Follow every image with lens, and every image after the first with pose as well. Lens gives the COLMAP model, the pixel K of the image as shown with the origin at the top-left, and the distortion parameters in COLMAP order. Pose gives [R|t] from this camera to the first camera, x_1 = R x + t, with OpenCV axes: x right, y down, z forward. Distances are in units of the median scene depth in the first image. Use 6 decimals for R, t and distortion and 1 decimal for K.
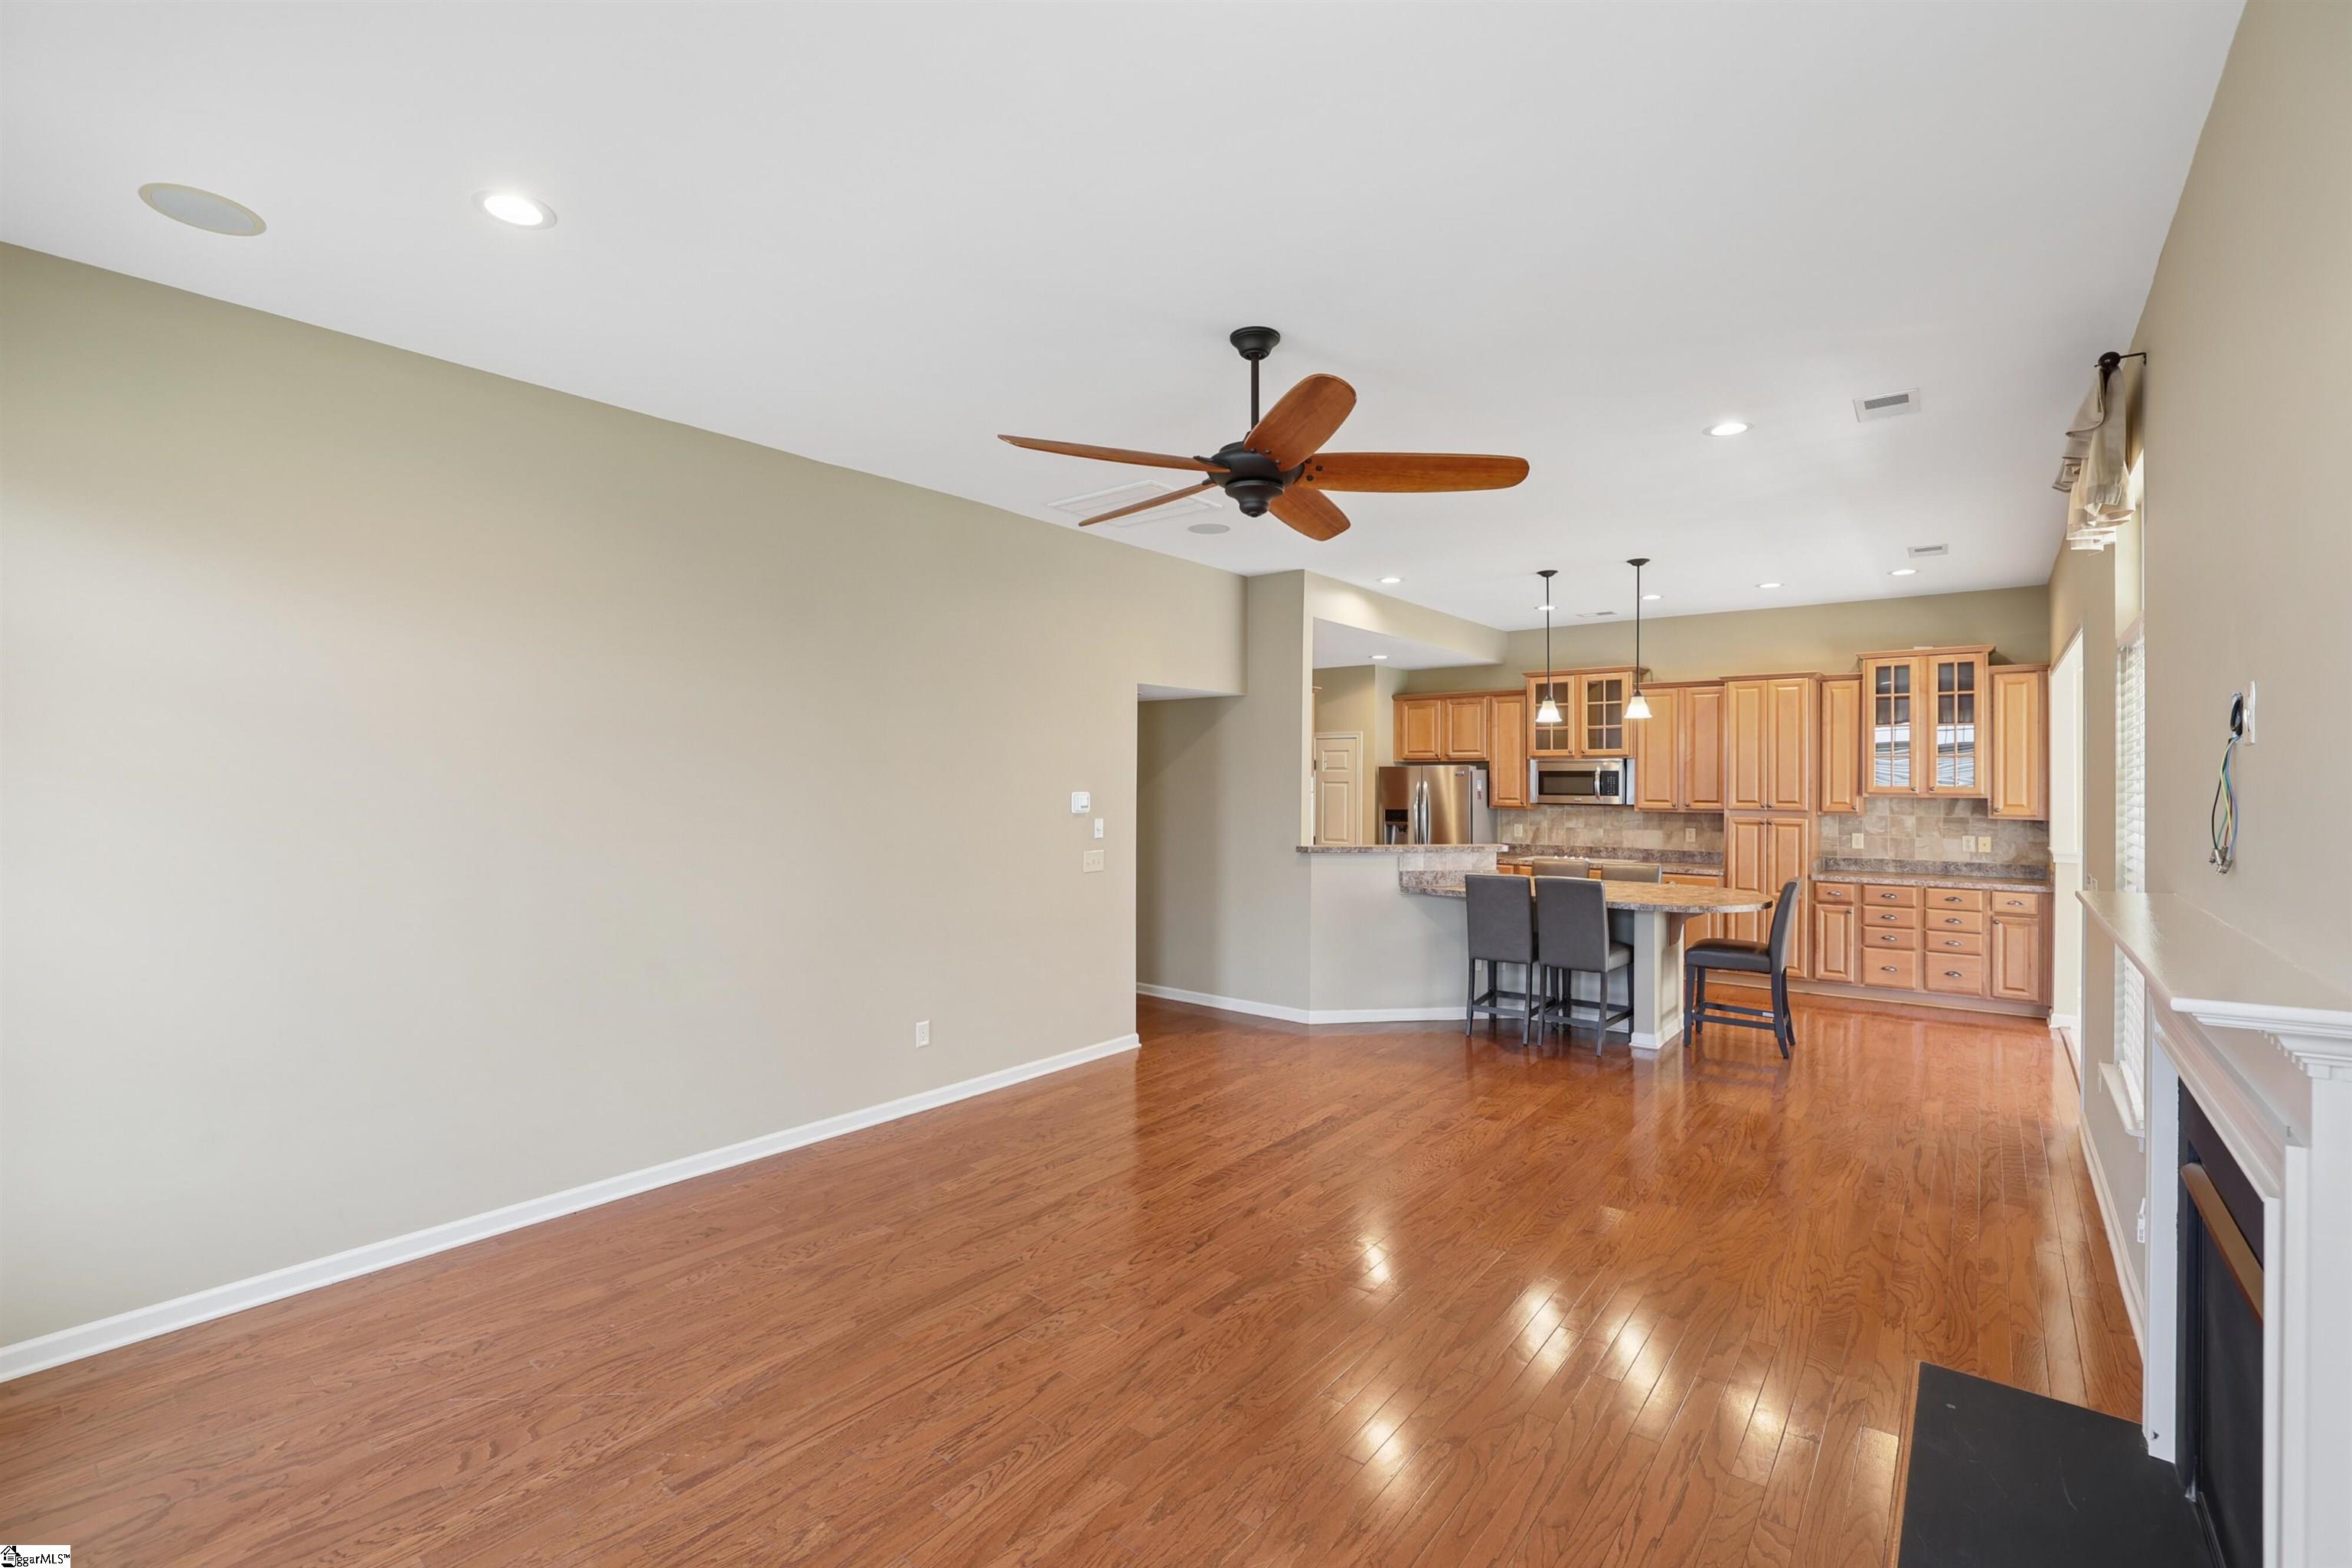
lens RADIAL K [[1017.9, 0, 1169.5], [0, 1017.9, 751.4], [0, 0, 1]] dist [-0.029928, 0.000263]
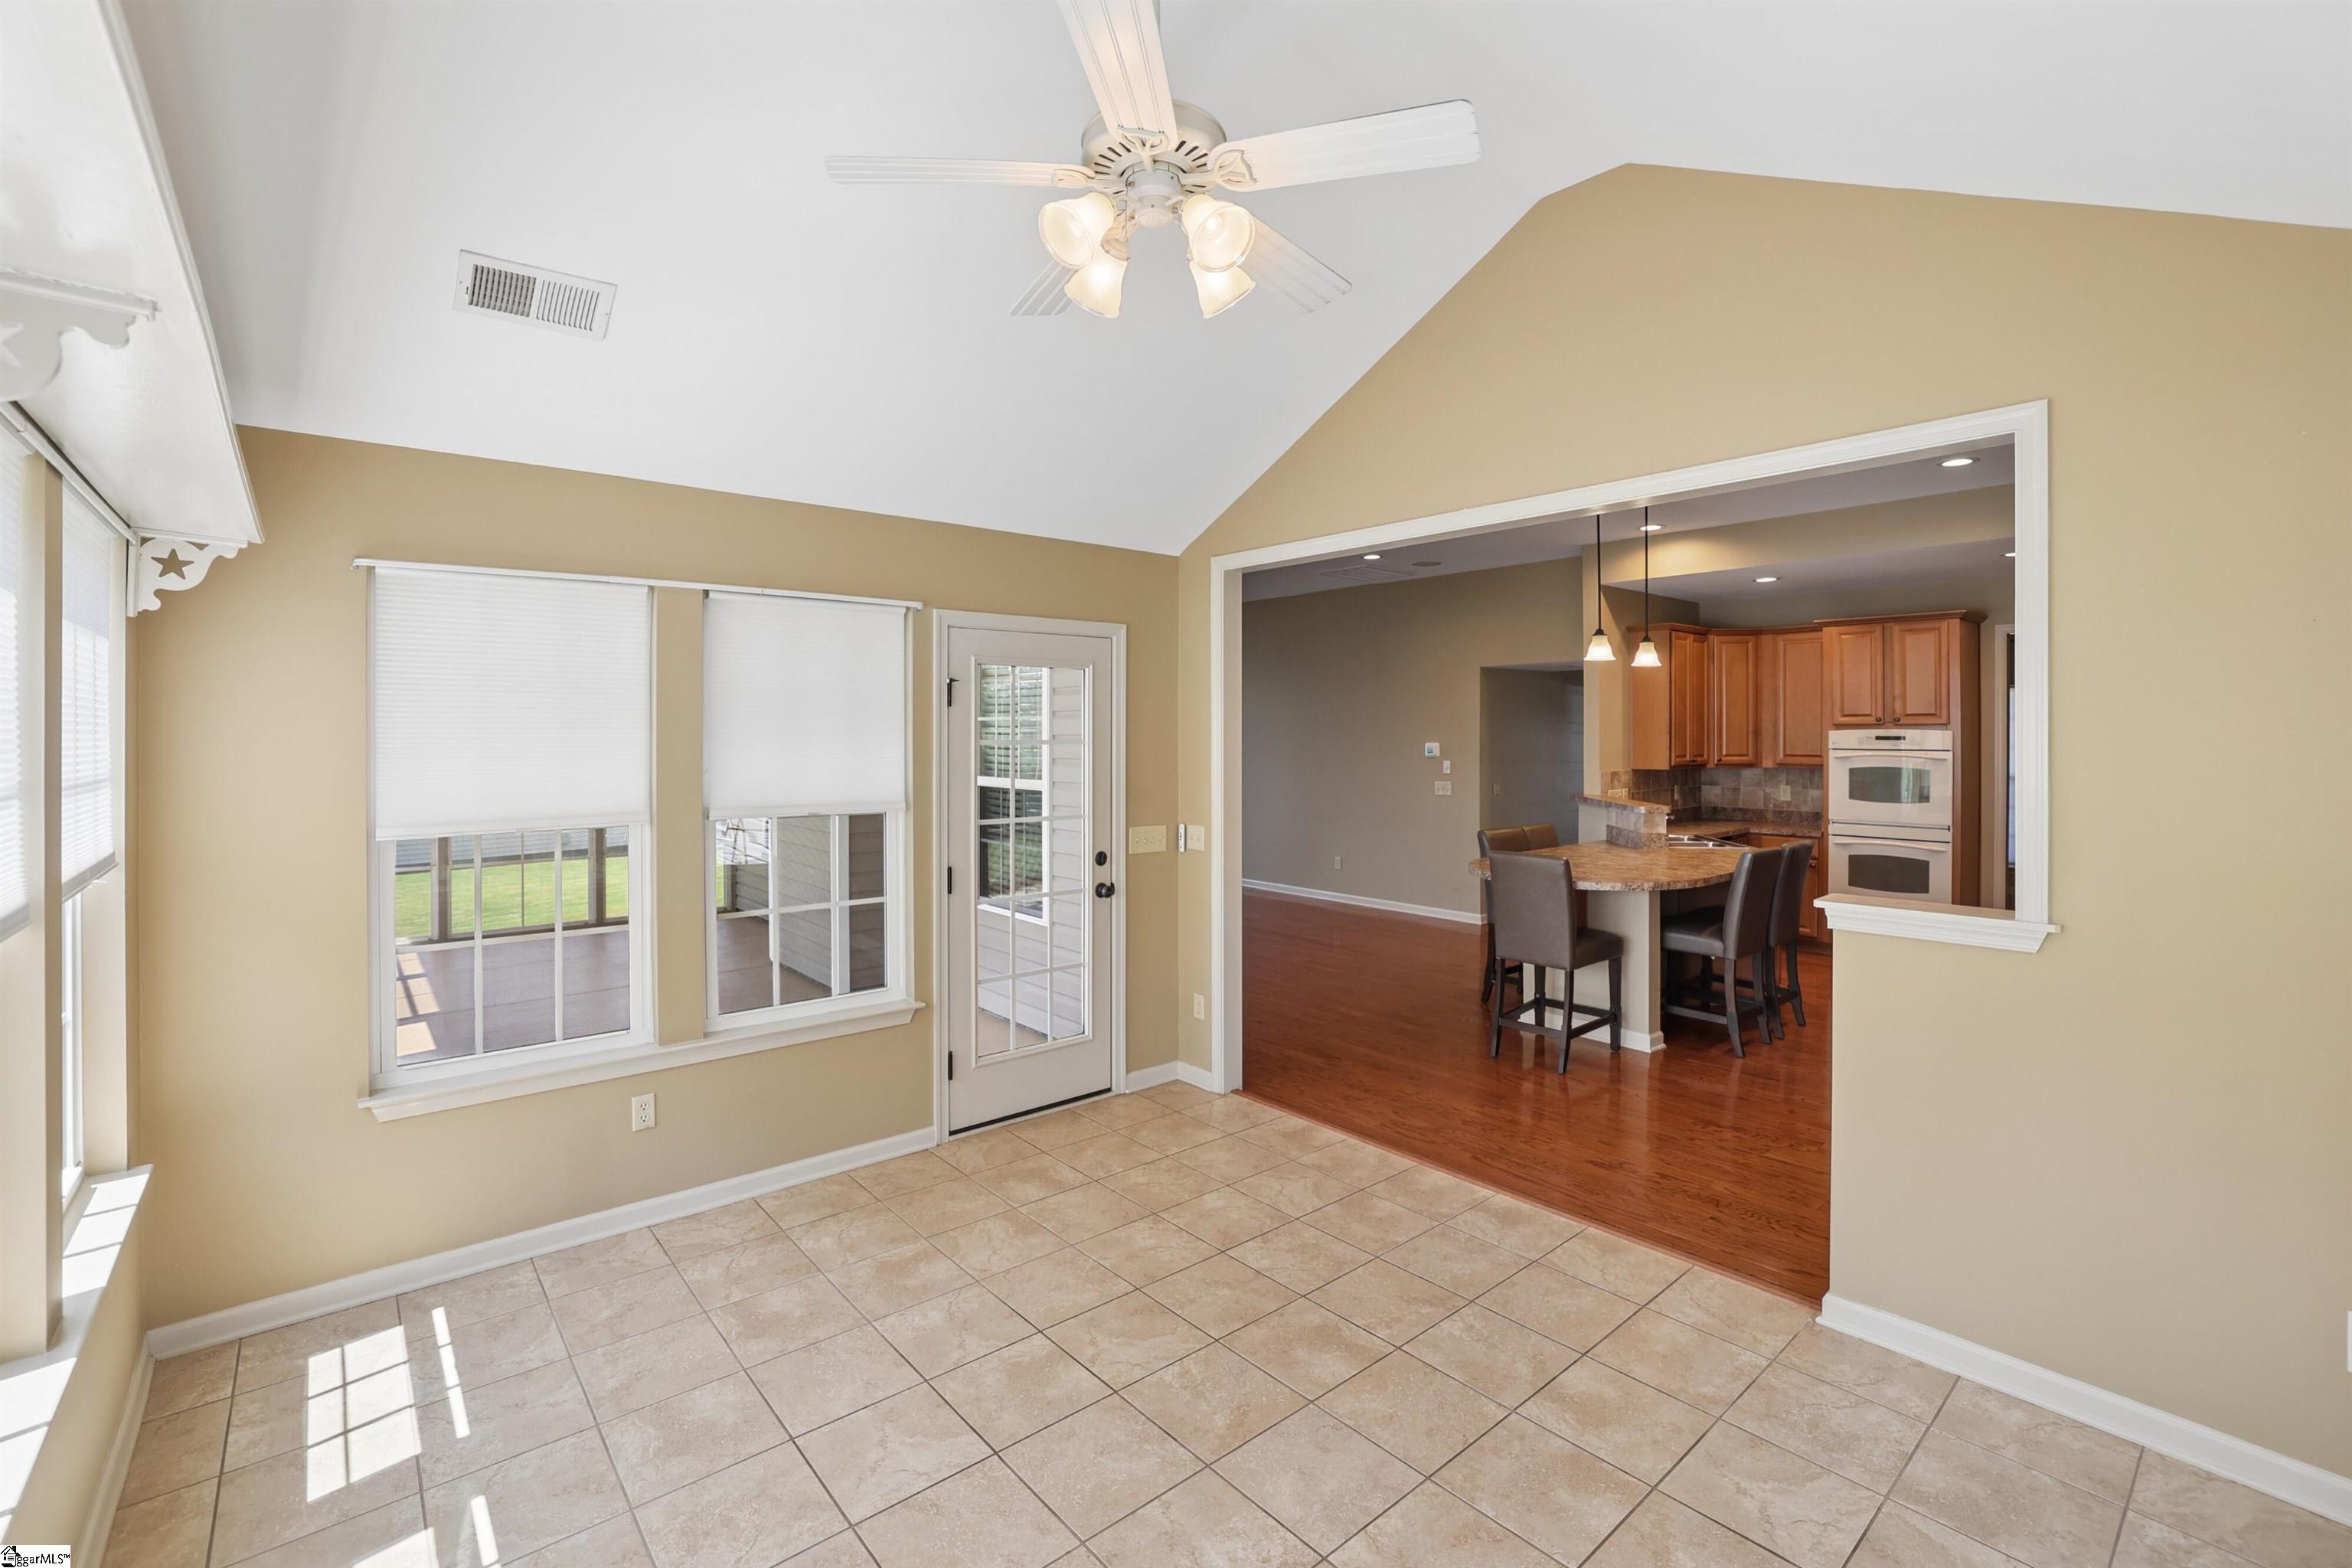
lens RADIAL K [[1017.9, 0, 1169.5], [0, 1017.9, 751.4], [0, 0, 1]] dist [-0.029928, 0.000263]
pose [[-0.201348, 0.016405, -0.979382, 1.229344], [0.024197, 0.999638, 0.011769, 0.020175], [0.979221, -0.021329, -0.201672, 0.751413]]
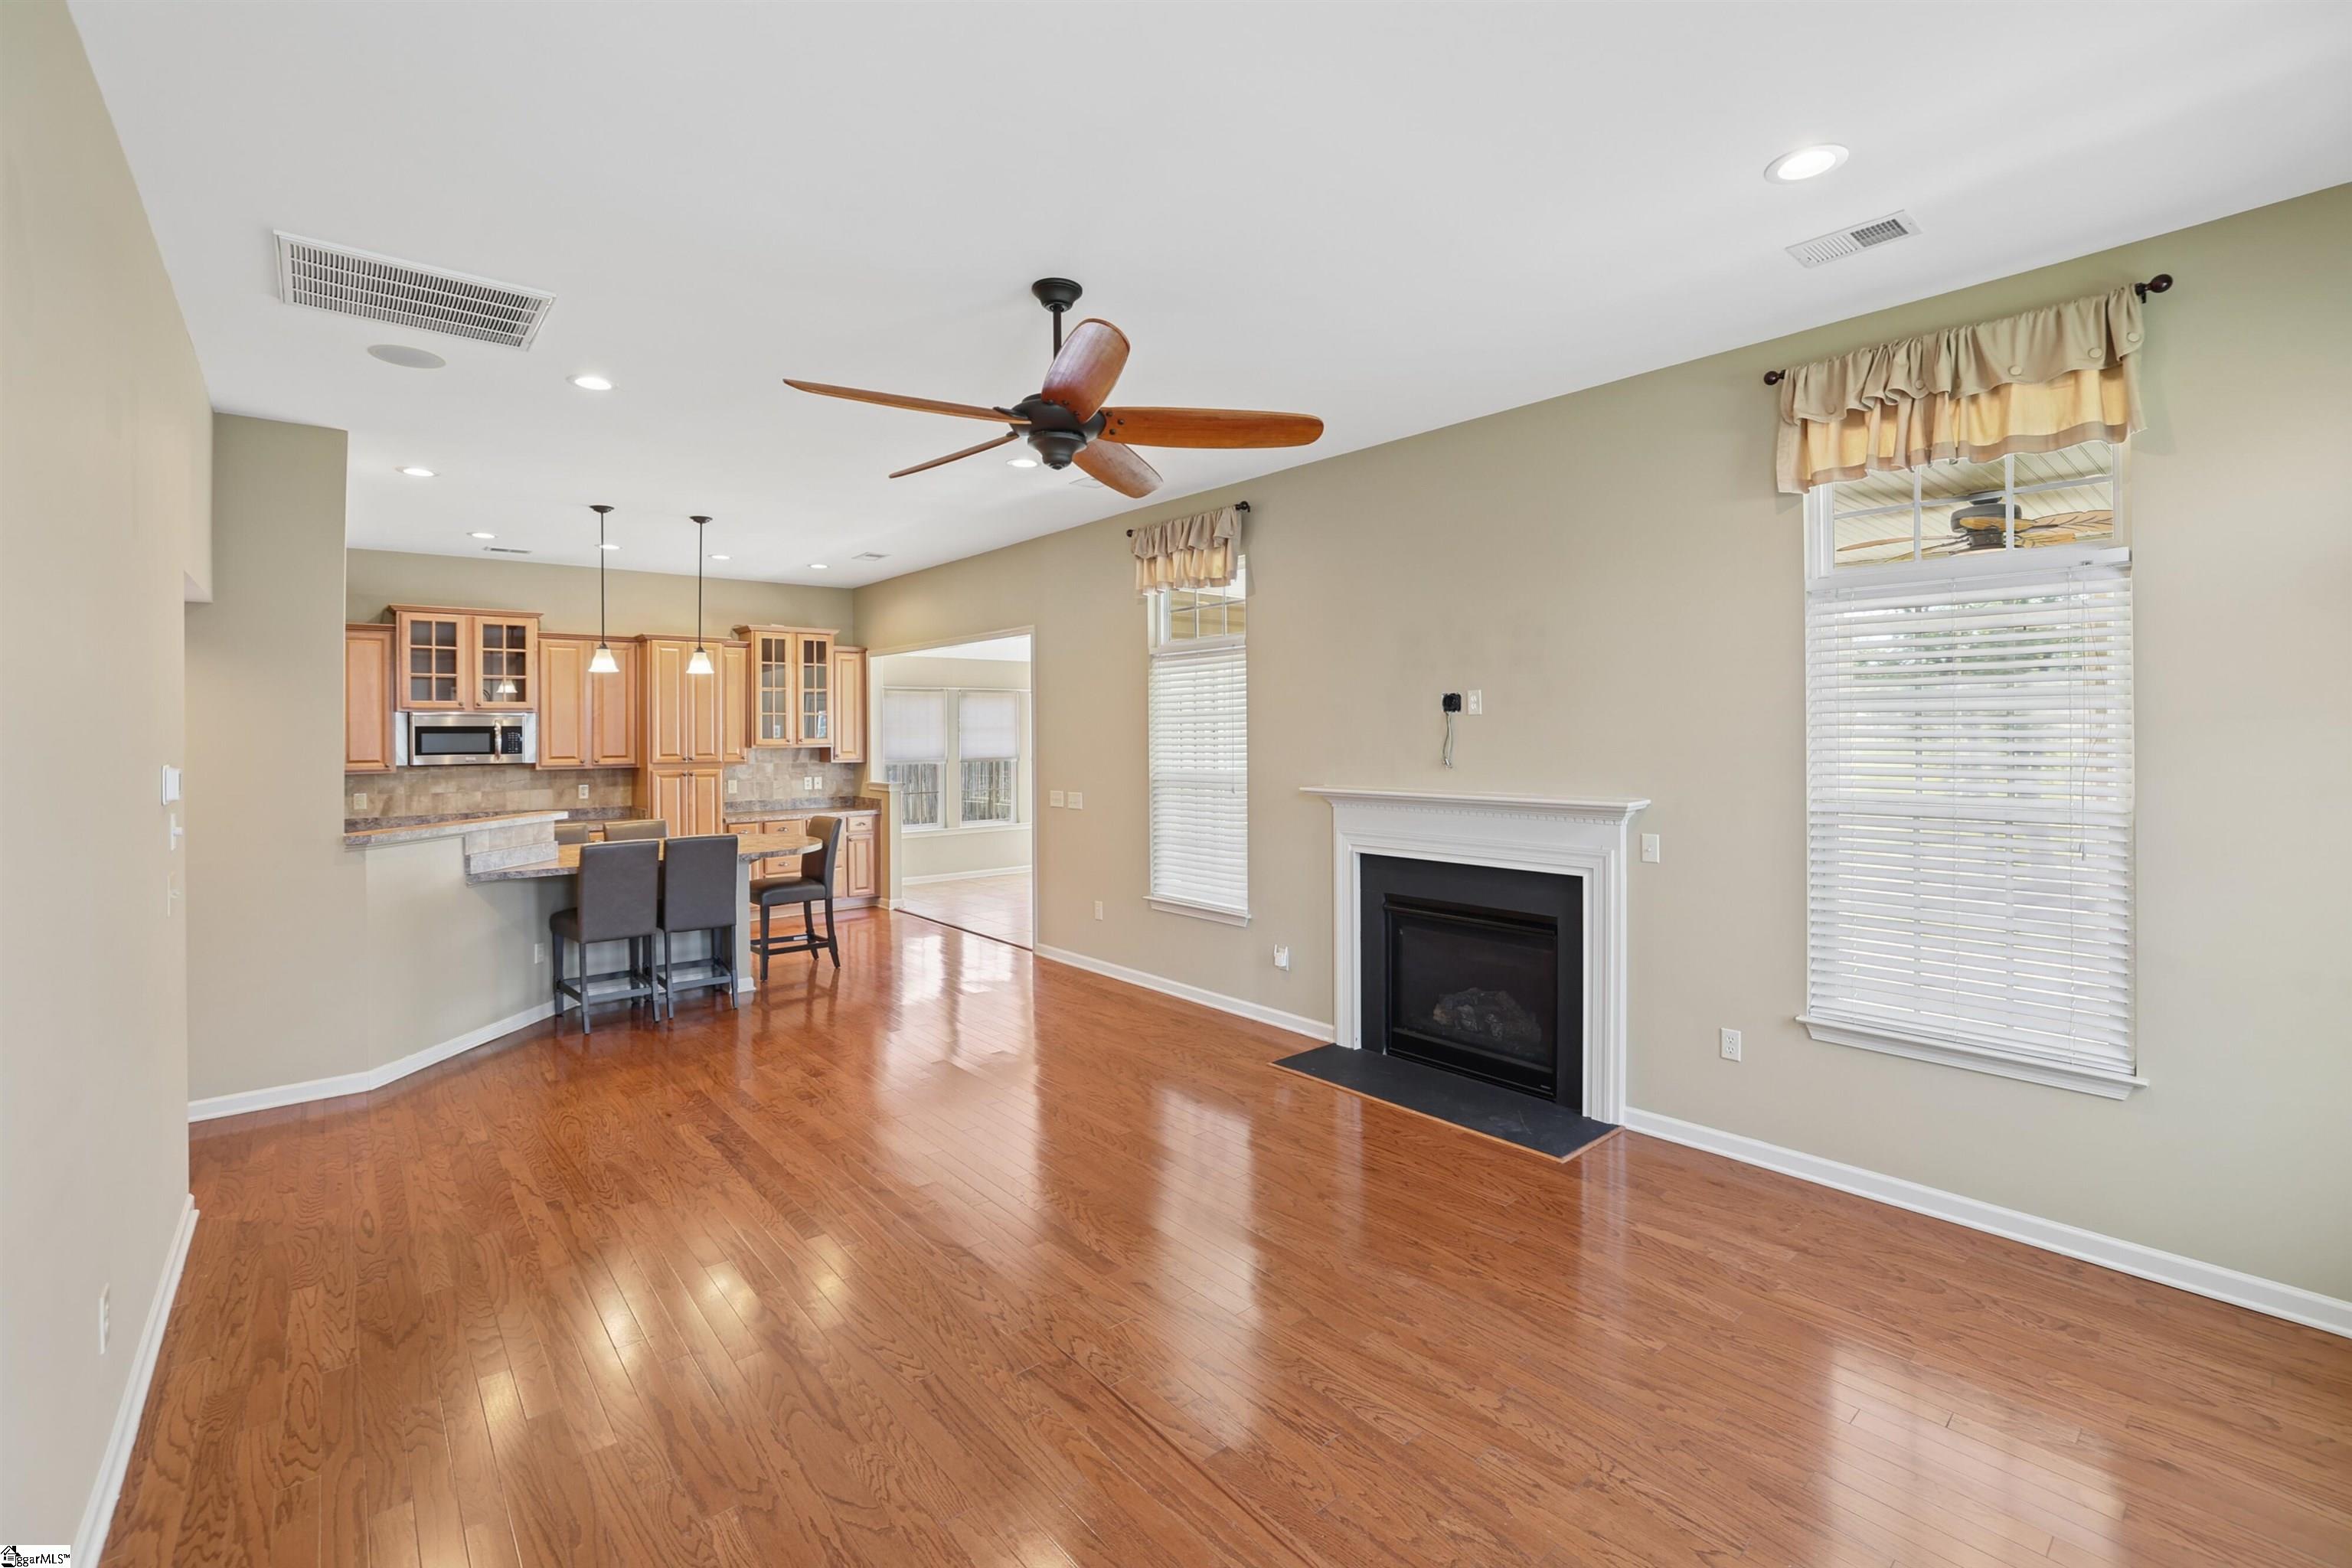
lens RADIAL K [[996.9, 0, 1167.6], [0, 996.9, 730.9], [0, 0, 1]] dist [-0.032029, 0.000210]
pose [[0.199573, -0.004480, 0.979873, -0.372996], [-0.019533, 0.999773, 0.008550, 0.005513], [-0.979688, -0.020846, 0.199440, 0.310165]]
